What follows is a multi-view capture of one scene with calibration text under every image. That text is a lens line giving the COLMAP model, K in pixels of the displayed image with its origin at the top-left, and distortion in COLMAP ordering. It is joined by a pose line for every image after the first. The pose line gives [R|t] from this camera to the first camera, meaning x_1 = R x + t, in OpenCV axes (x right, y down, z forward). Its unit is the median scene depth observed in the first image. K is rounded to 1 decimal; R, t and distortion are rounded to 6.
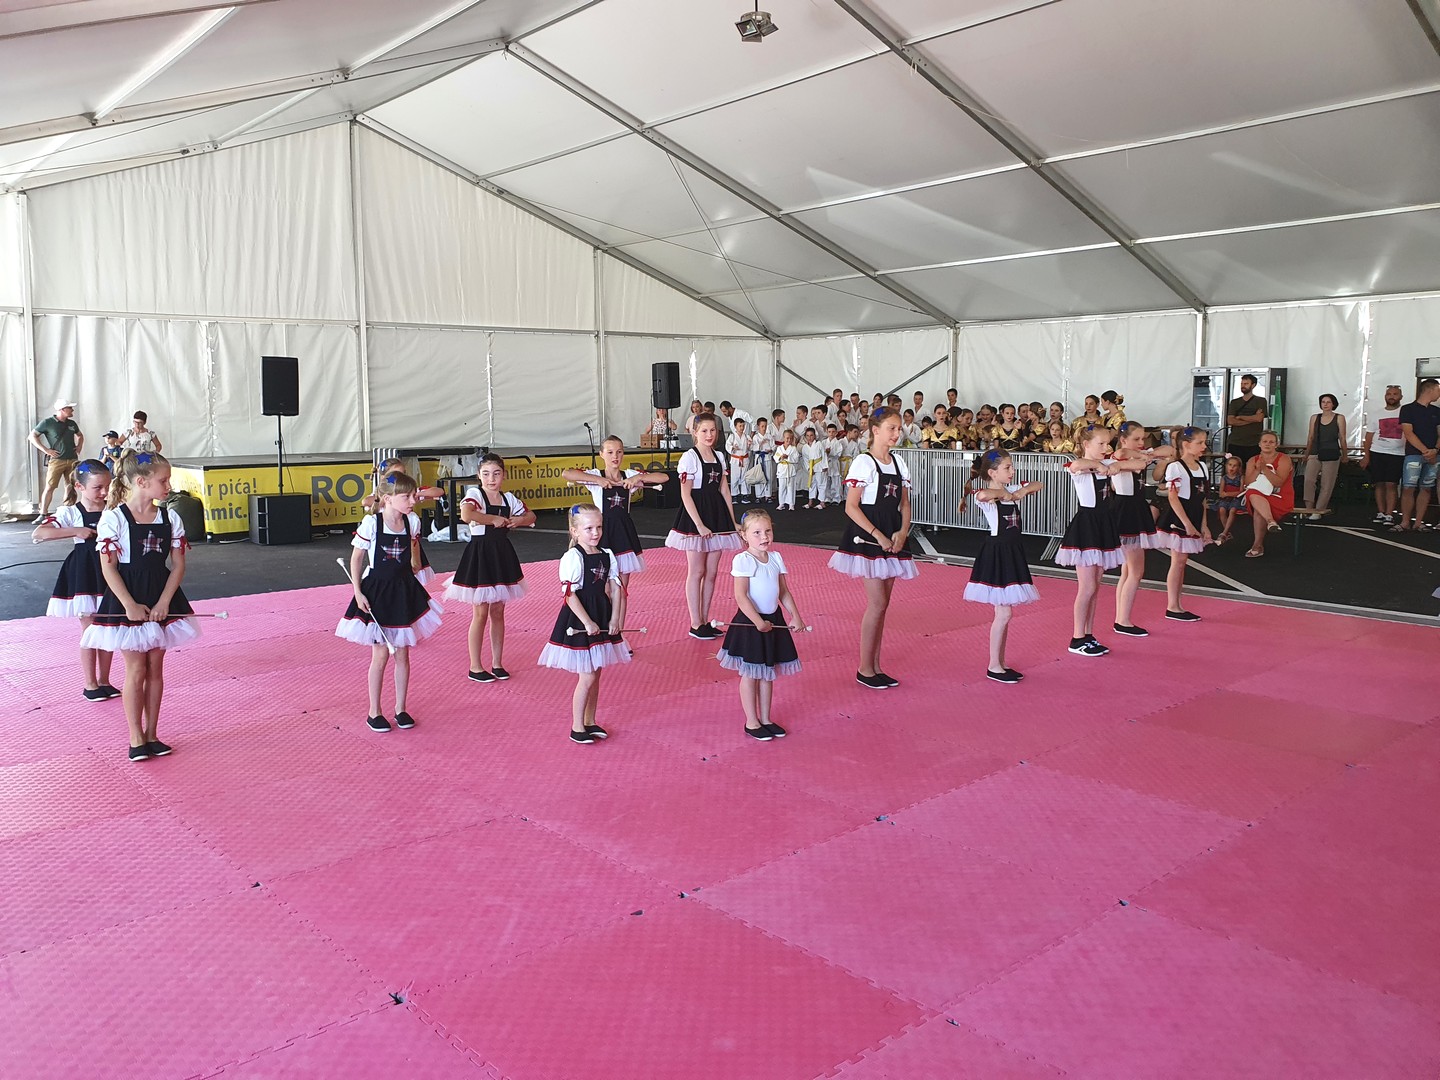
lens RADIAL K [[1089.0, 0, 712.9], [0, 1089.0, 529.6], [0, 0, 1]] dist [-0.001117, 0.030460]
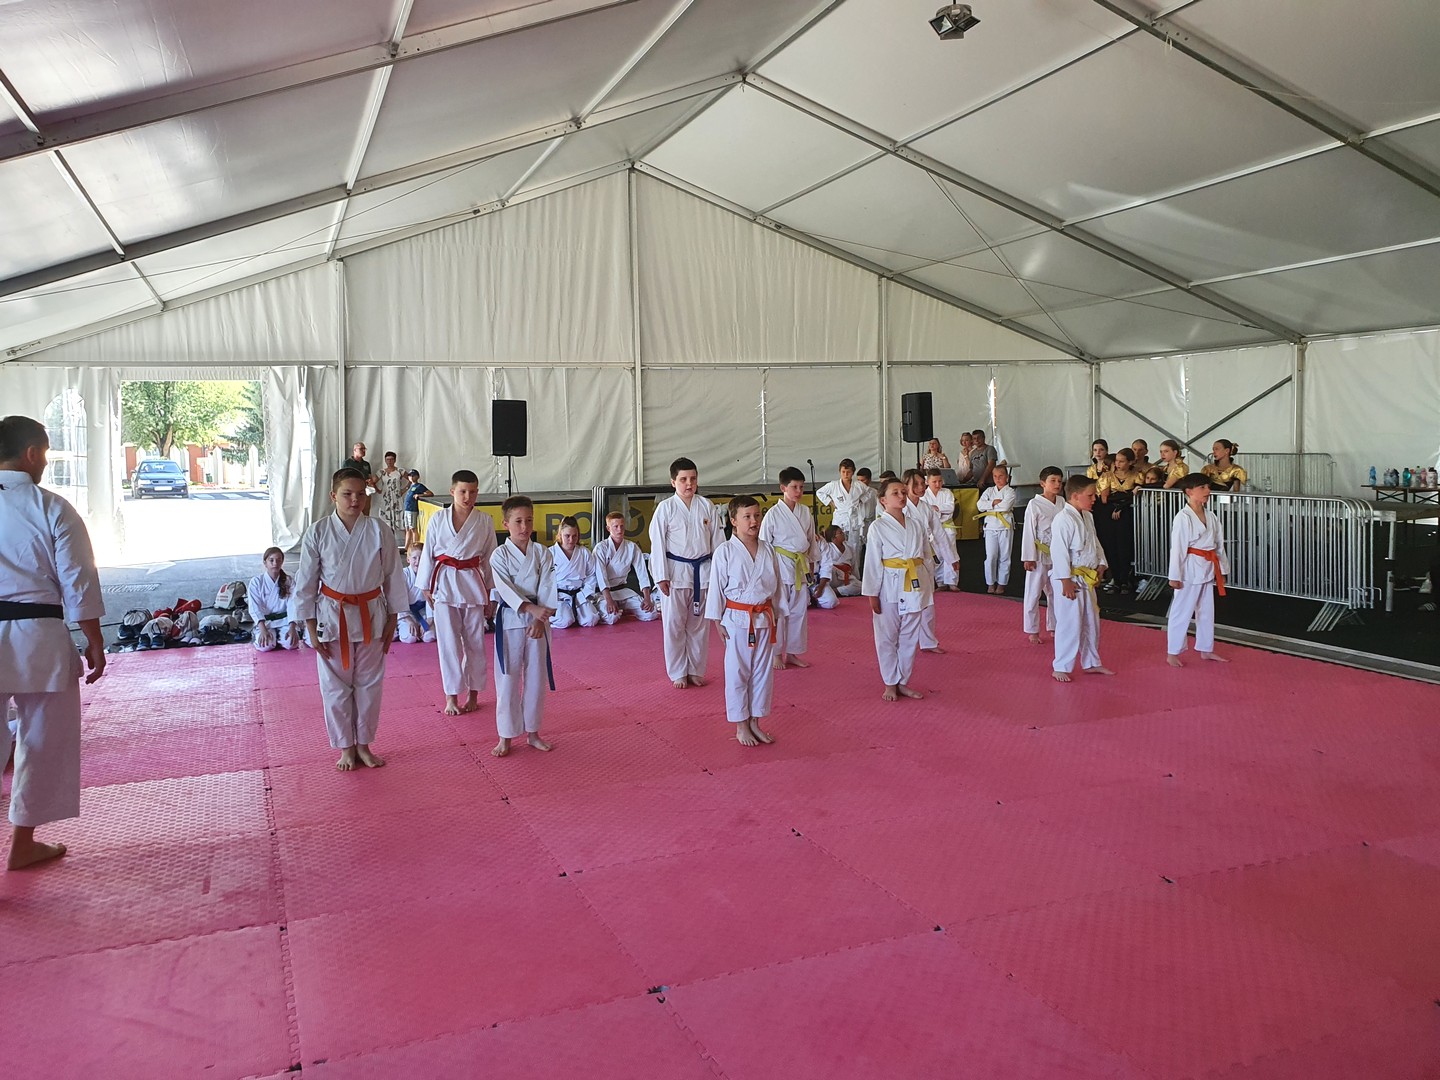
lens RADIAL K [[1098.2, 0, 719.0], [0, 1098.2, 516.1], [0, 0, 1]] dist [0.009760, 0.009314]
pose [[0.943042, 0.010569, -0.332505, 0.109332], [-0.024669, 0.998965, -0.038212, -0.009568], [0.331757, 0.044238, 0.942327, 0.066067]]
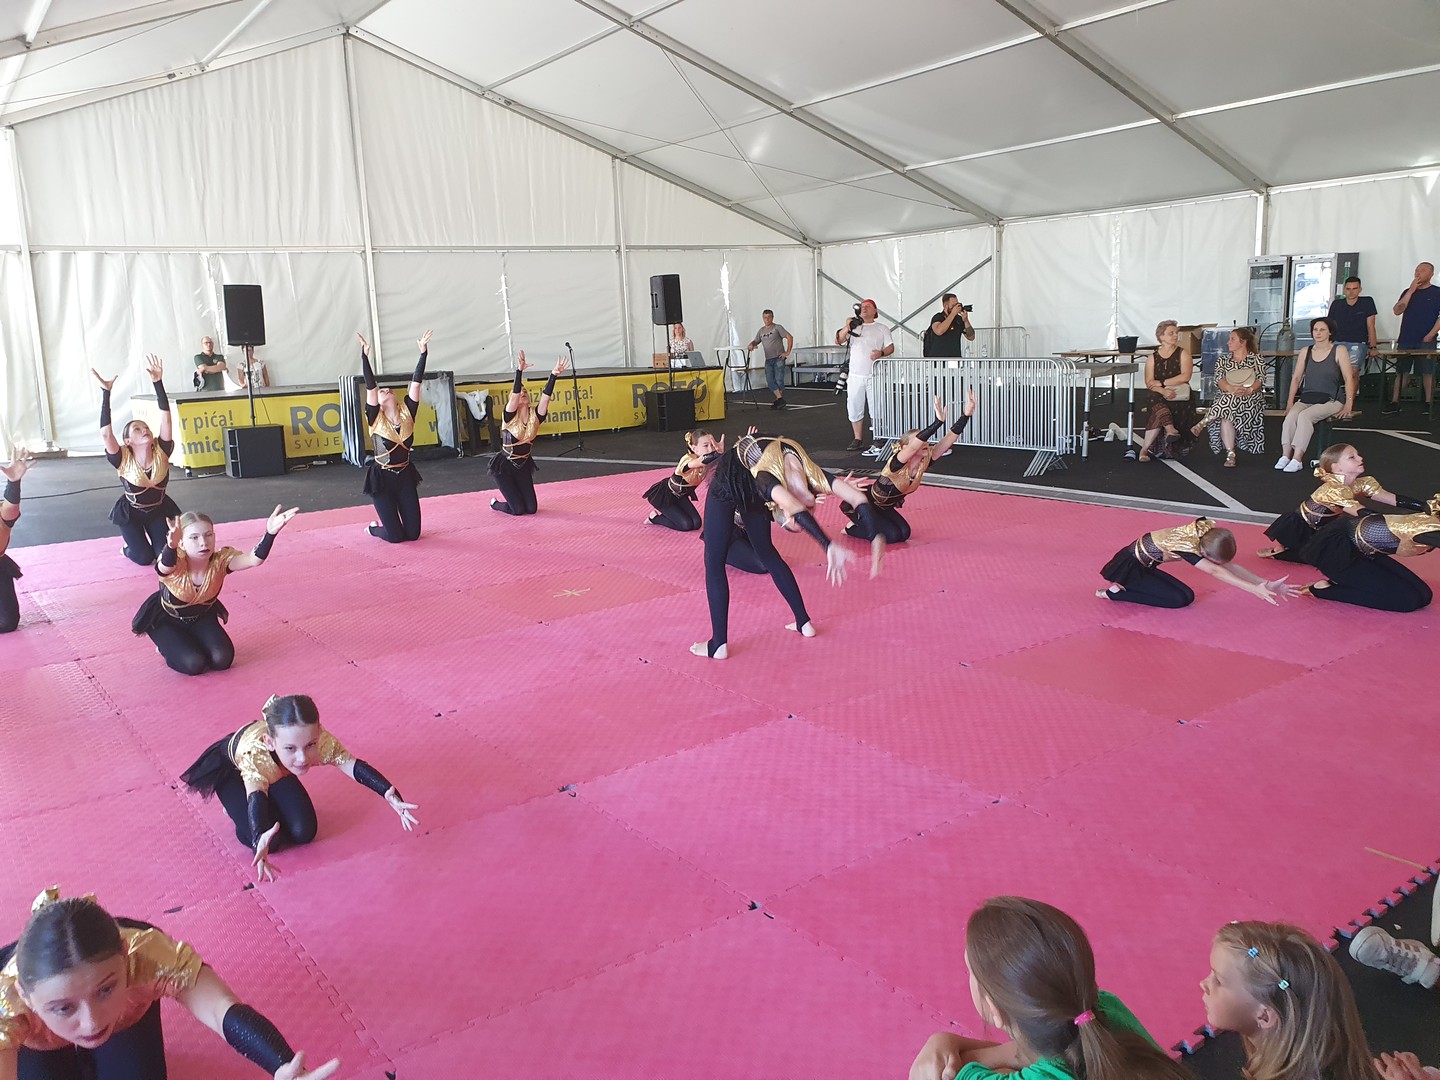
lens RADIAL K [[1090.0, 0, 708.0], [0, 1090.0, 533.2], [0, 0, 1]] dist [0.010426, 0.003432]
pose [[0.994772, -0.017491, -0.100615, 0.086403], [0.025013, 0.996946, 0.073985, 0.001049], [0.099013, -0.076115, 0.992171, 0.043474]]
